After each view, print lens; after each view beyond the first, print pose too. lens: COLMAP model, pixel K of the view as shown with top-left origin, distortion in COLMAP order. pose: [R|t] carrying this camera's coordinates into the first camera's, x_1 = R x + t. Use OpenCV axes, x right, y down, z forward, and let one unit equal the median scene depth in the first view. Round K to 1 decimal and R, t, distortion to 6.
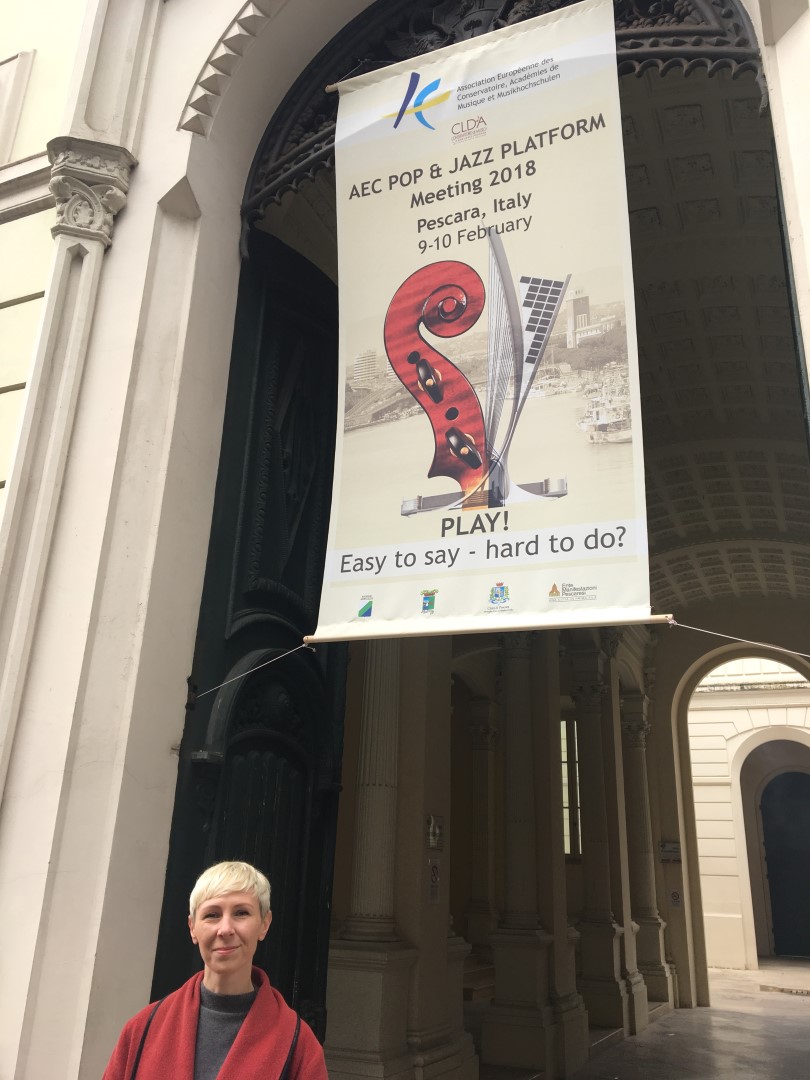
lens RADIAL K [[900.0, 0, 439.5], [0, 900.0, 538.2], [0, 0, 1]] dist [0.077972, -0.089796]
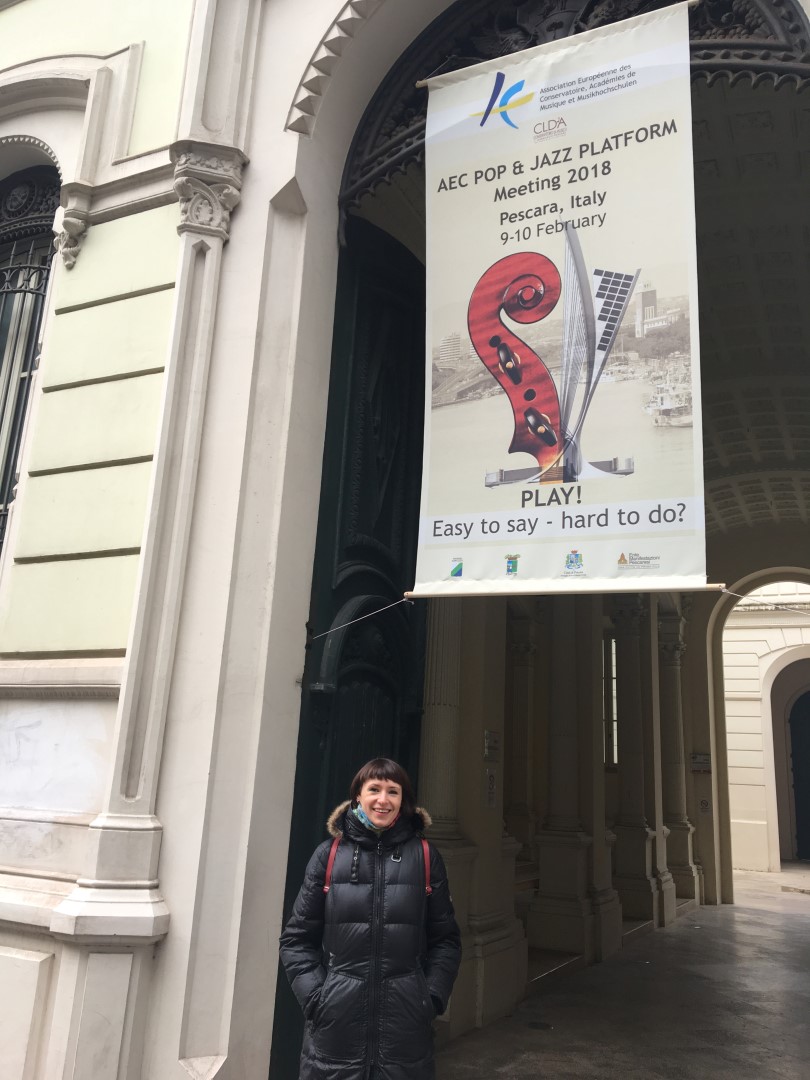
lens RADIAL K [[900.0, 0, 439.5], [0, 900.0, 538.2], [0, 0, 1]] dist [0.077972, -0.089796]
pose [[0.999226, 0.011834, -0.037512, -0.053063], [-0.008107, 0.995153, 0.098001, -0.066533], [0.038490, -0.097621, 0.994479, -0.140515]]
